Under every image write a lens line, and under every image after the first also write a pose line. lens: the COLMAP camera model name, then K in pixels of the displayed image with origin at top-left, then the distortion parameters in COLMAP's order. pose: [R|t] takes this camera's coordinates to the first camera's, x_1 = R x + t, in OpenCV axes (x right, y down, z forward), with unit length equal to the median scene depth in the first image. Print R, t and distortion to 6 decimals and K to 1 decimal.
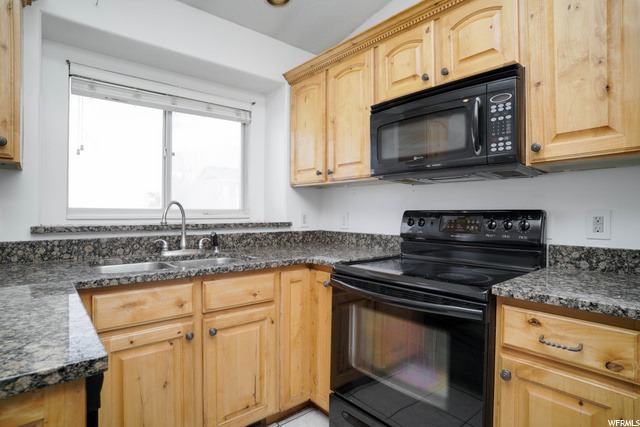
lens RADIAL K [[339.3, 0, 315.6], [0, 339.3, 213.5], [0, 0, 1]] dist [-0.073915, 0.040700]
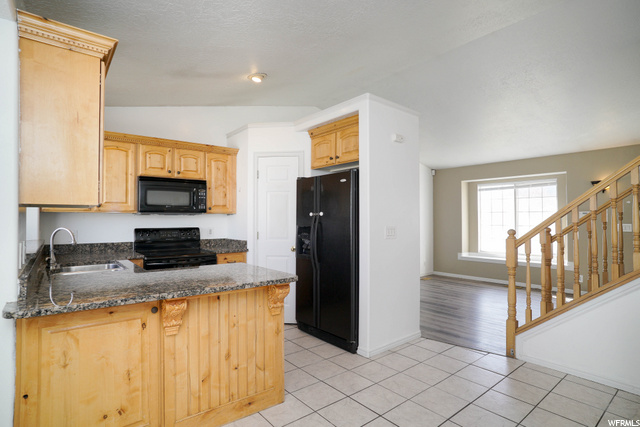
lens RADIAL K [[339.3, 0, 315.6], [0, 339.3, 213.5], [0, 0, 1]] dist [-0.073915, 0.040700]
pose [[0.015030, 0.009835, 0.999839, -1.862348], [0.003970, 0.999943, -0.009895, -0.081986], [-0.999879, 0.004118, 0.014990, -0.054064]]
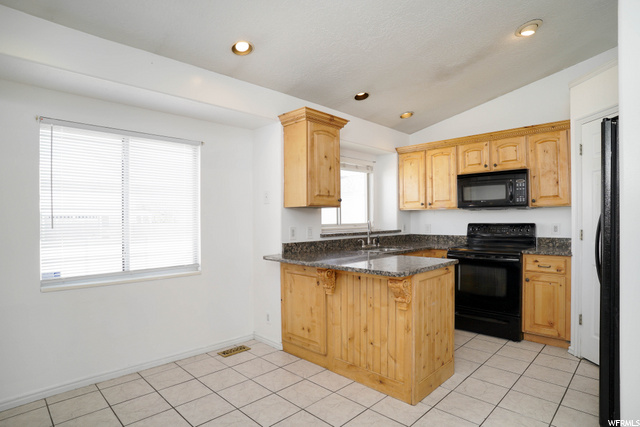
lens RADIAL K [[346.2, 0, 312.0], [0, 346.2, 220.6], [0, 0, 1]] dist [-0.062564, 0.000996]
pose [[0.997559, -0.015833, 0.068017, -0.964121], [0.015810, 0.999875, 0.000876, -0.048233], [-0.068022, 0.000202, 0.997684, -1.176473]]
